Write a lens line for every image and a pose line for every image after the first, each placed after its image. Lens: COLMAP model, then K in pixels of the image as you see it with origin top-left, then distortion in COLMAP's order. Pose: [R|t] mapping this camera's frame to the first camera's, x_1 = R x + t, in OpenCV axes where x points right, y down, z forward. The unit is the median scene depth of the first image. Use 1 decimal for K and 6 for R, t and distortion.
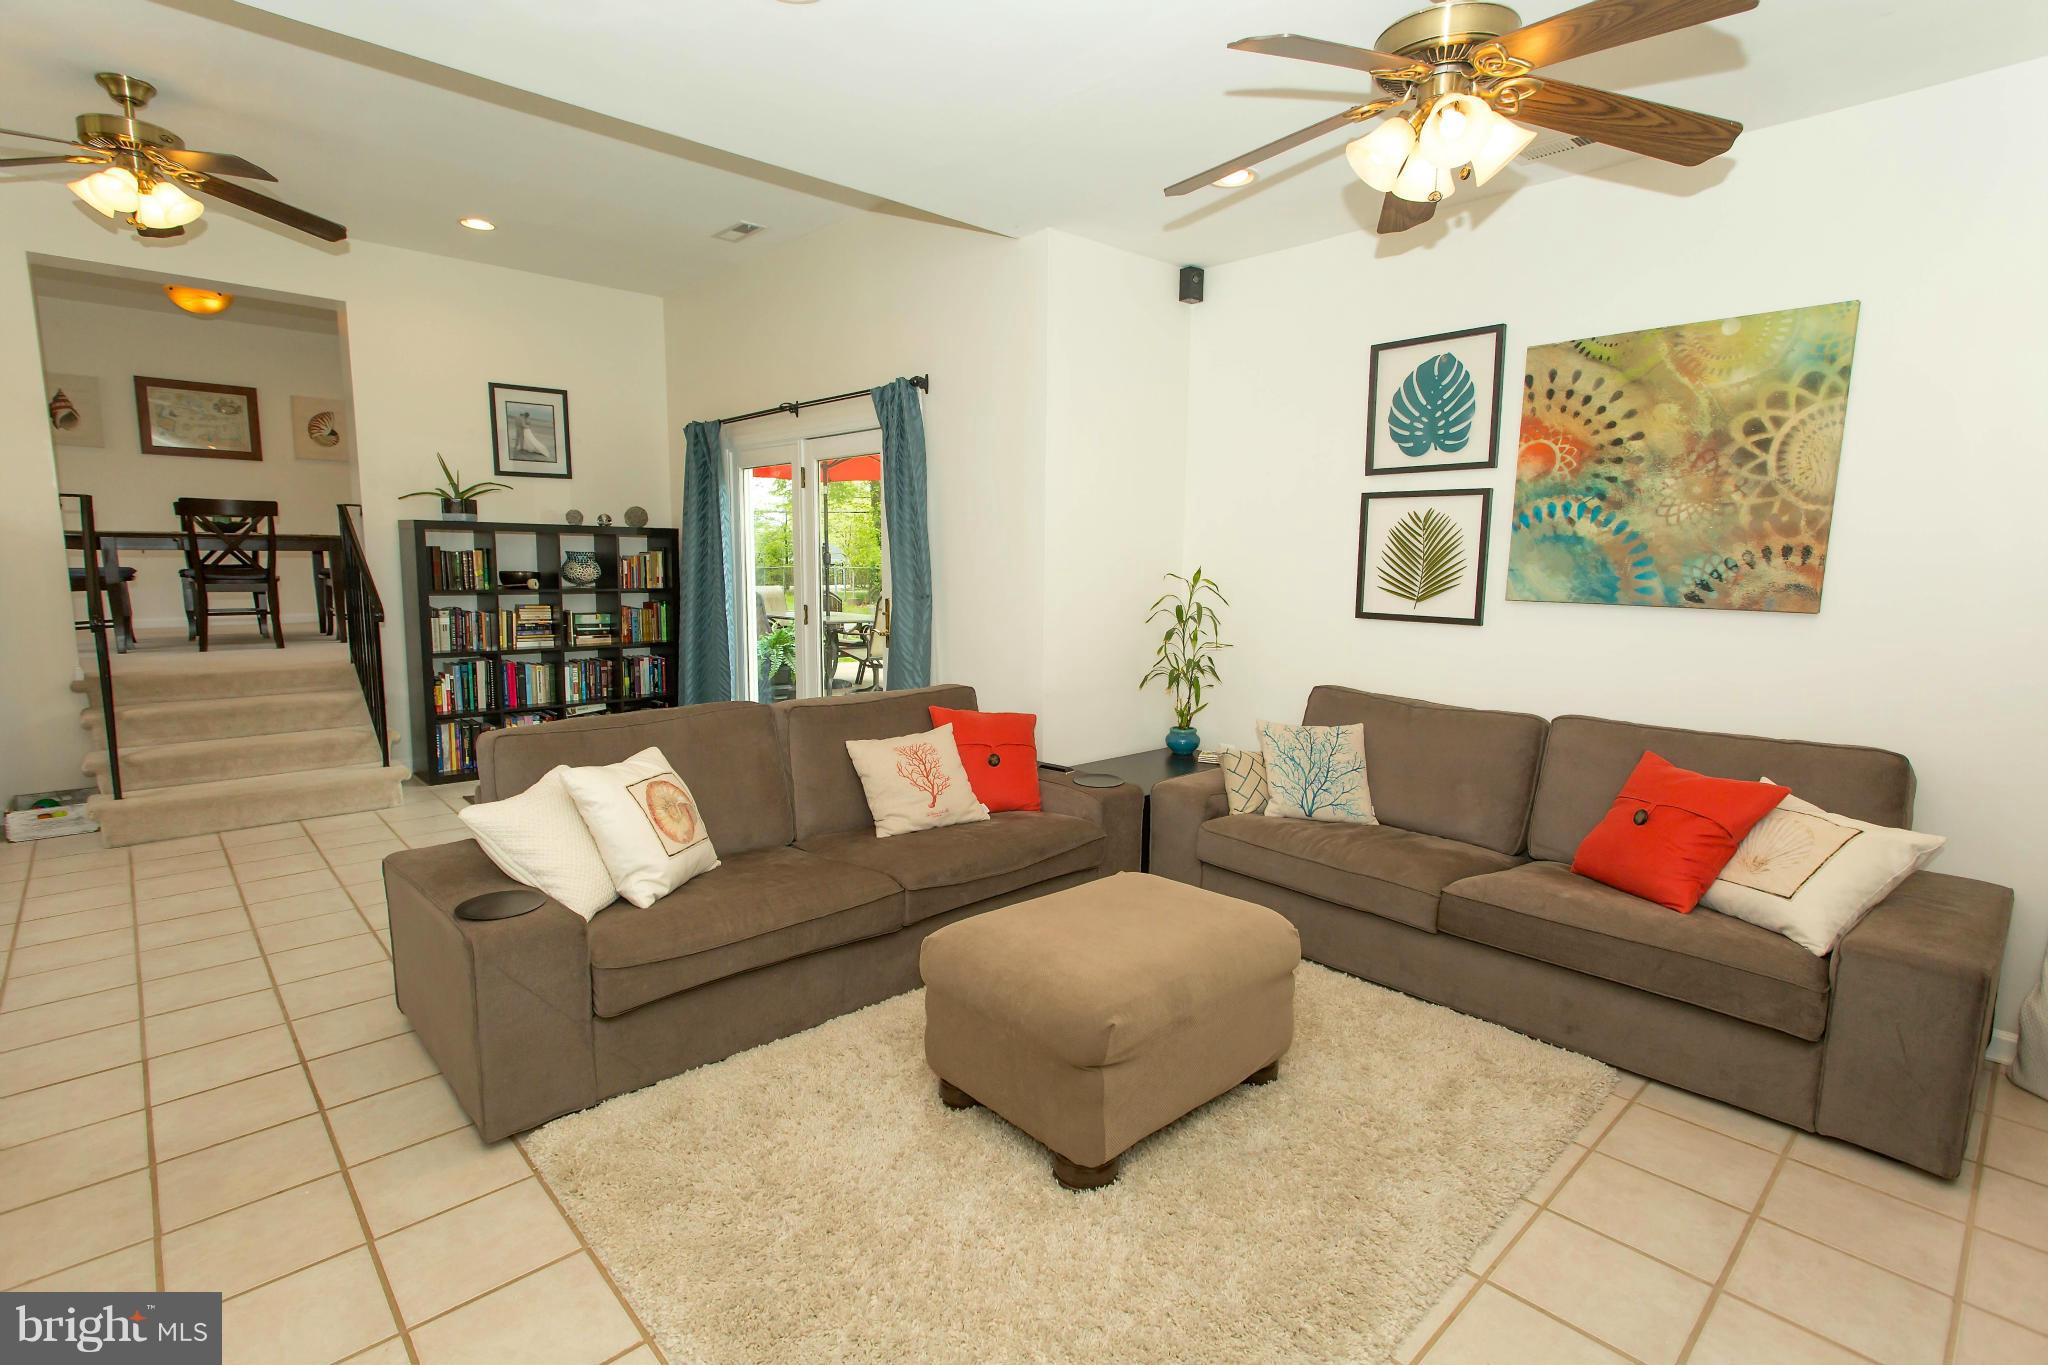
lens RADIAL K [[967.6, 0, 1024.0], [0, 967.6, 682.5], [0, 0, 1]] dist [0.001068, 0.000642]
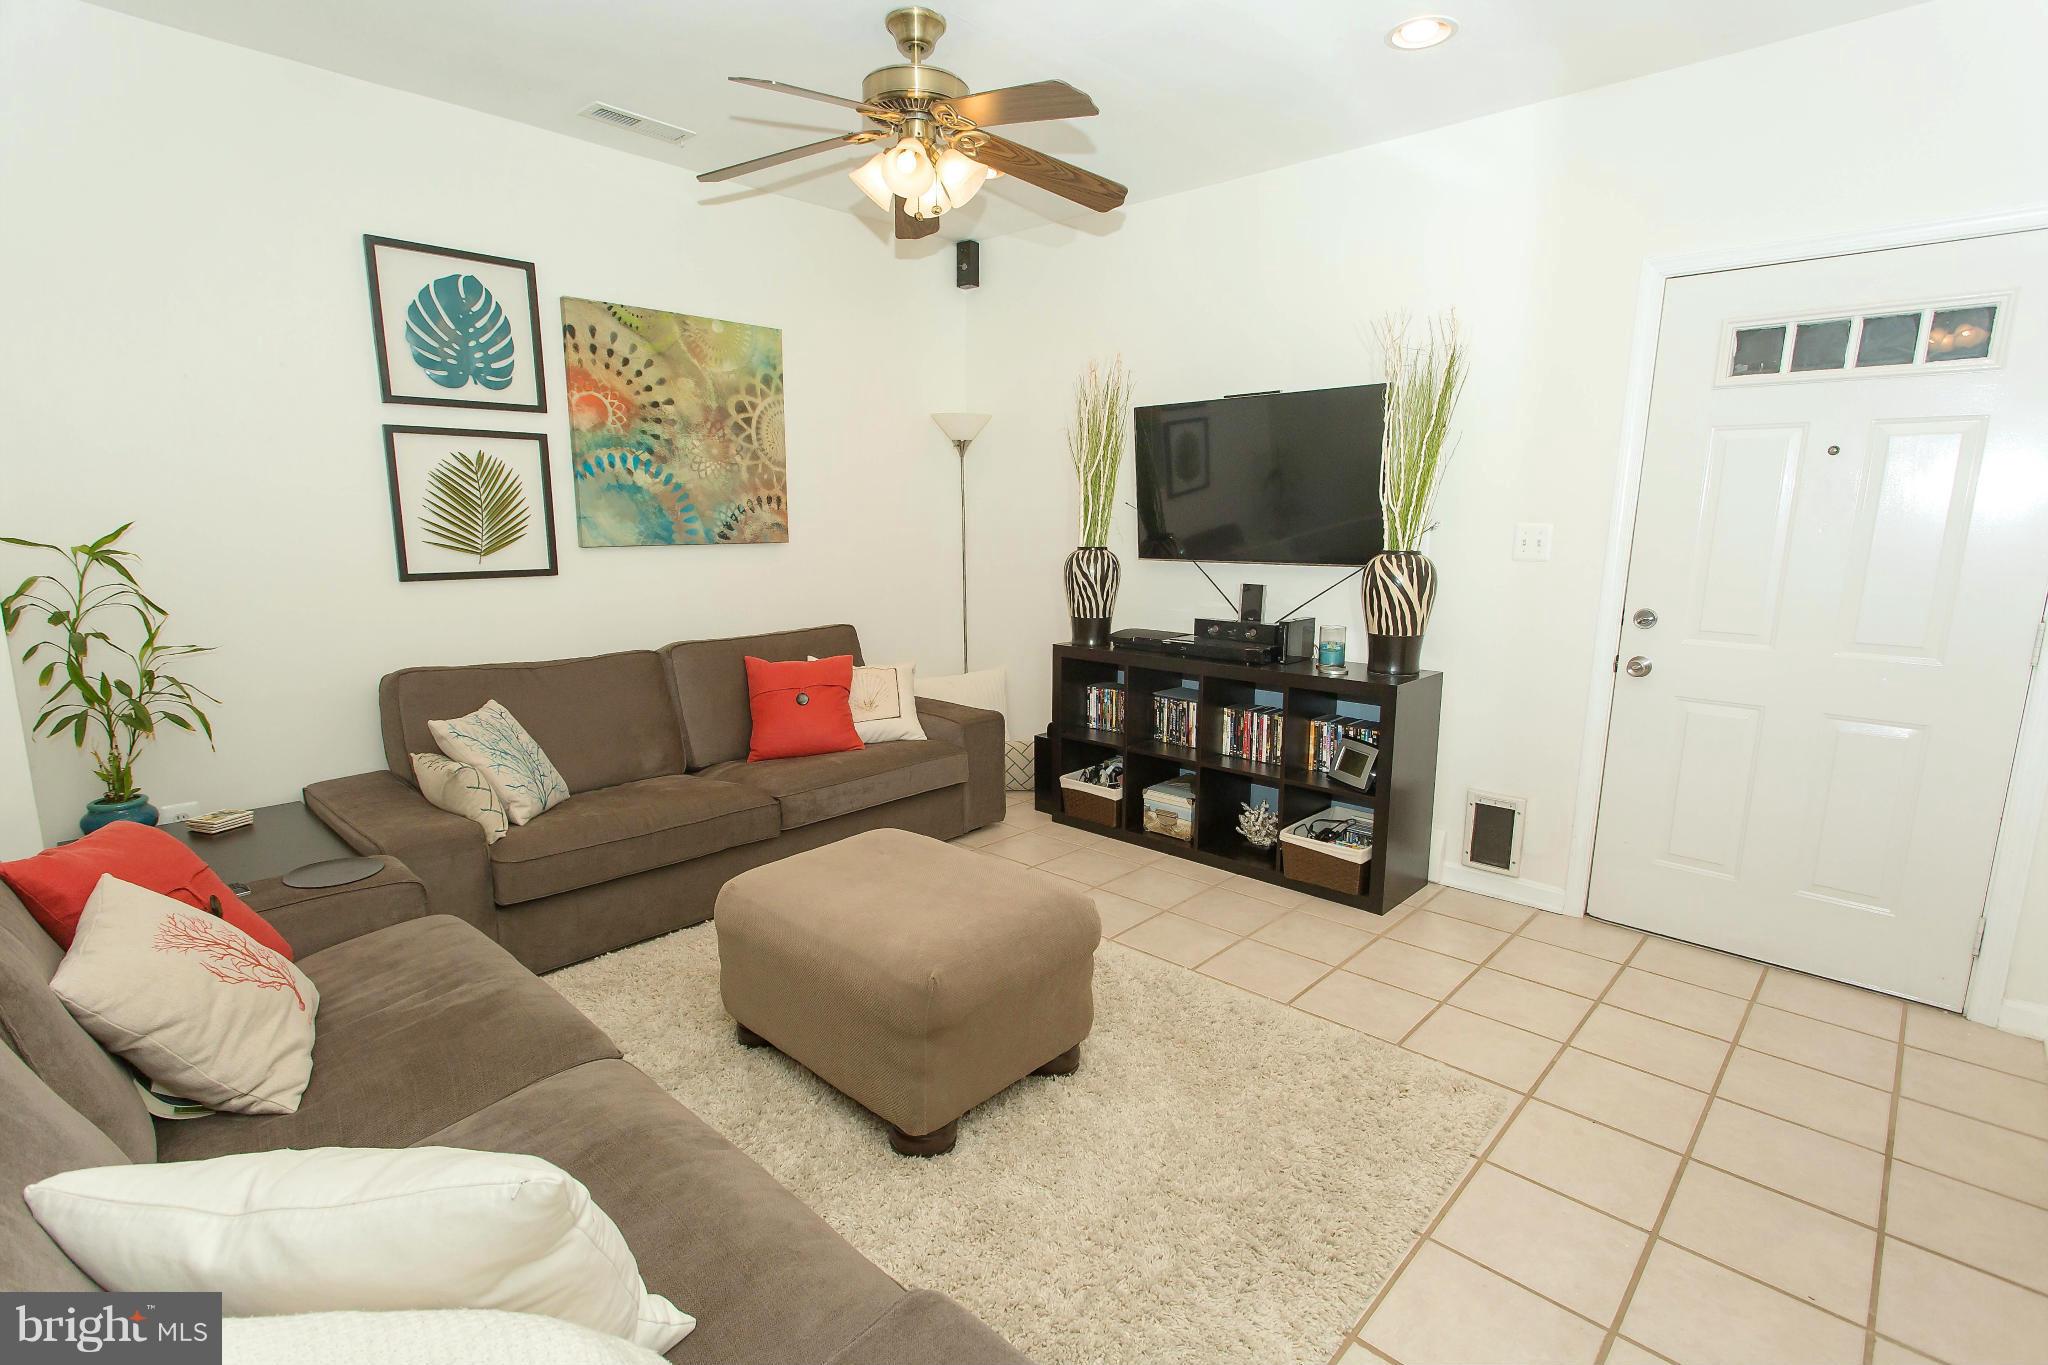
lens RADIAL K [[967.6, 0, 1024.0], [0, 967.6, 682.5], [0, 0, 1]] dist [0.001068, 0.000642]
pose [[-0.073436, -0.185777, 0.979844, -0.608276], [0.129156, 0.972451, 0.194056, -0.091124], [-0.988901, 0.140804, -0.047418, 0.655886]]
